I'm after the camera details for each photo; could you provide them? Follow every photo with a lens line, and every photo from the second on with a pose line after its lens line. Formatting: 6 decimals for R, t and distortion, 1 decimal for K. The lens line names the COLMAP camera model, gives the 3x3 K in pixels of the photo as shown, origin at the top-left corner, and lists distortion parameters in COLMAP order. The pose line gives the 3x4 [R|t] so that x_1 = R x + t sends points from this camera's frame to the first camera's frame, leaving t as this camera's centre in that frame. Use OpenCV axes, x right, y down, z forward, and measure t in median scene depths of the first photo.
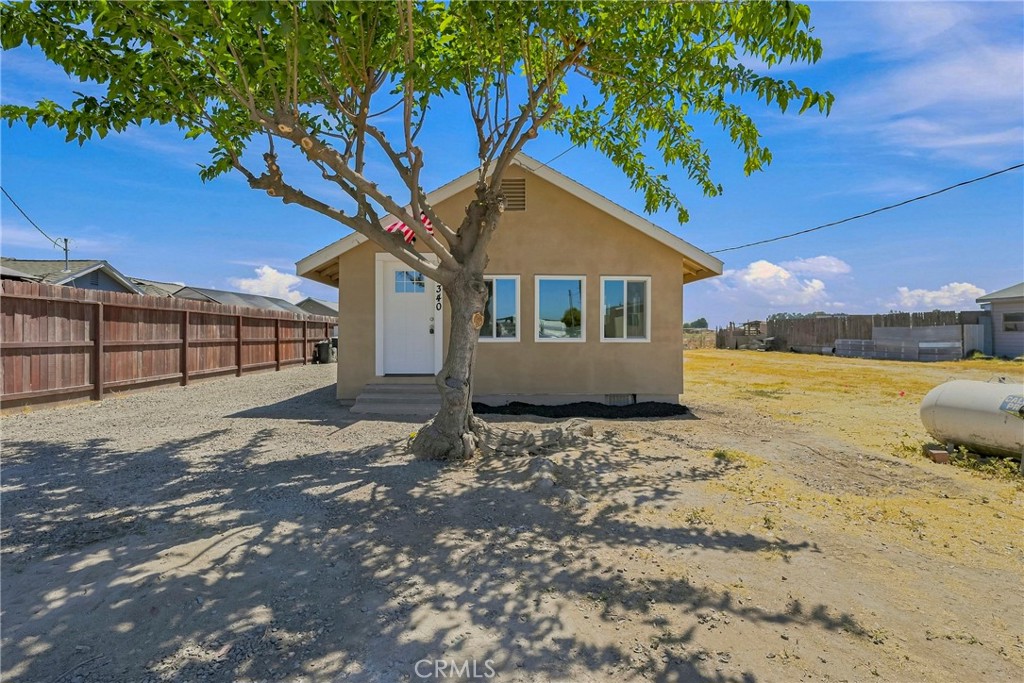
lens RADIAL K [[464.6, 0, 512.0], [0, 464.6, 341.5], [0, 0, 1]] dist [-0.000983, 0.000094]
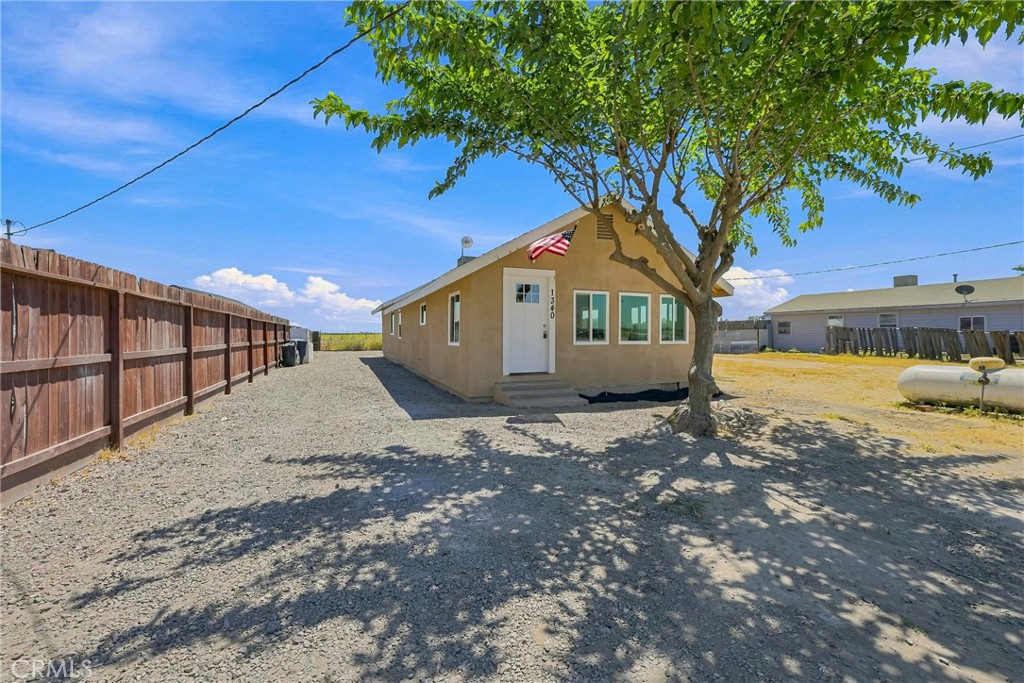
lens RADIAL K [[406.5, 0, 512.0], [0, 406.5, 341.5], [0, 0, 1]] dist [0.013808, -0.008315]
pose [[0.939465, -0.006961, 0.342575, -0.595287], [0.006566, 0.999976, 0.002312, -0.010971], [-0.342583, 0.000077, 0.939488, 0.053222]]
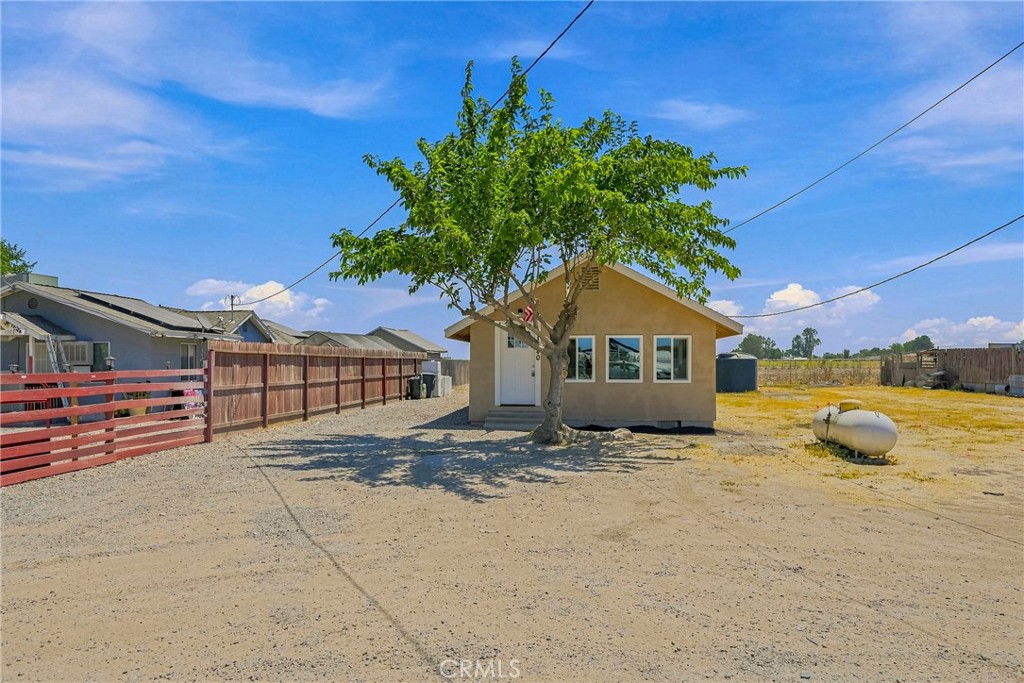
lens RADIAL K [[692.1, 0, 512.0], [0, 692.1, 341.5], [0, 0, 1]] dist [0.002006, 0.000409]
pose [[0.988178, -0.005279, -0.153219, 0.088656], [-0.001478, 0.999033, -0.043952, -0.029722], [0.153303, 0.043659, 0.987214, -1.095249]]
